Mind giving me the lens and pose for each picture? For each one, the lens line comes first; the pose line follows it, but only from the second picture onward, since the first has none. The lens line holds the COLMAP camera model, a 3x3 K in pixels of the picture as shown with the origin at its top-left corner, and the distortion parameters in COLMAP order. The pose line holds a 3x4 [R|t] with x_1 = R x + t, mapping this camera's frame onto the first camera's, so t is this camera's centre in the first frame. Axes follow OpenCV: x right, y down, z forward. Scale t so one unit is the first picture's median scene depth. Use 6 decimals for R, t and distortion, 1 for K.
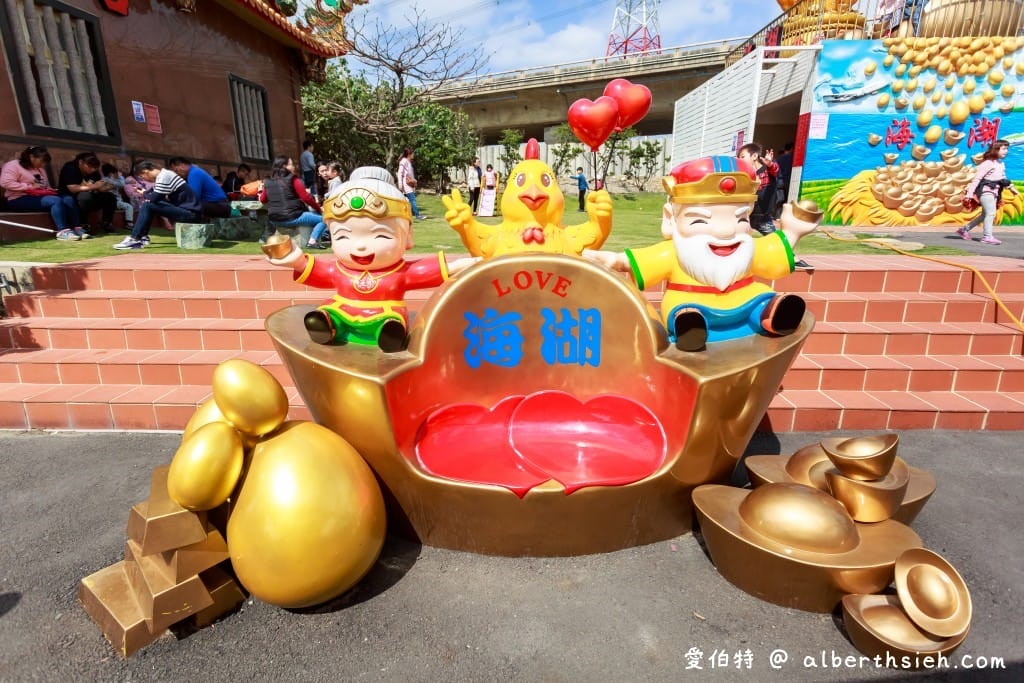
lens RADIAL K [[522.9, 0, 512.0], [0, 522.9, 341.5], [0, 0, 1]] dist [-0.000399, 0.000133]
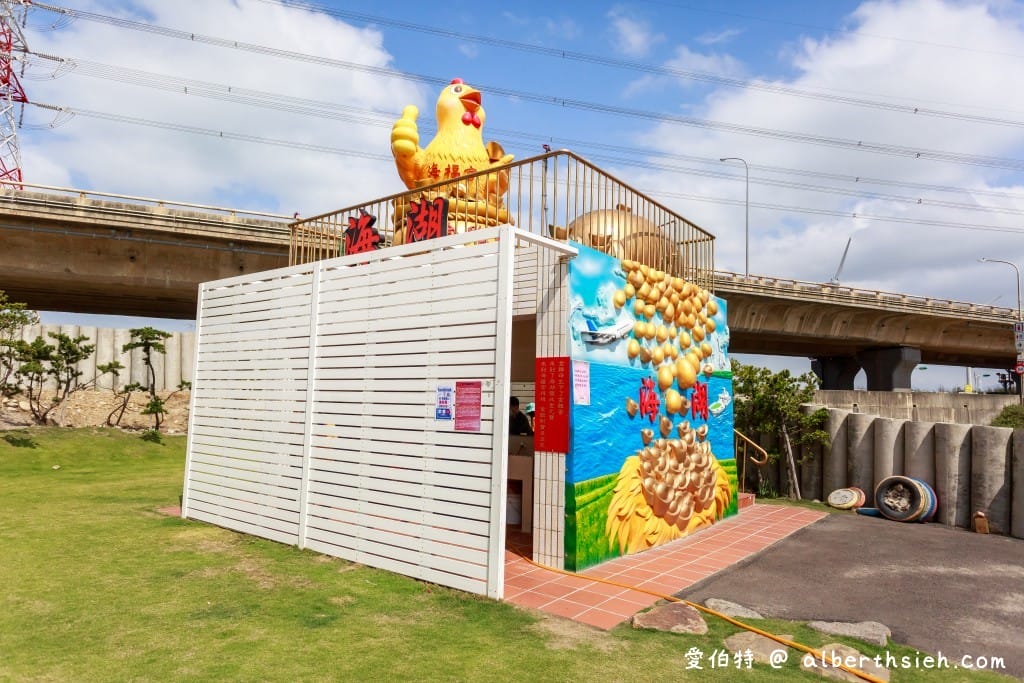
lens RADIAL K [[643.0, 0, 513.4], [0, 643.0, 327.5], [0, 0, 1]] dist [0.001016, 0.000260]
pose [[0.580114, 0.104110, 0.807855, -0.000947], [0.192425, 0.946209, -0.260118, -0.308477], [-0.791480, 0.306350, 0.528876, 0.690658]]
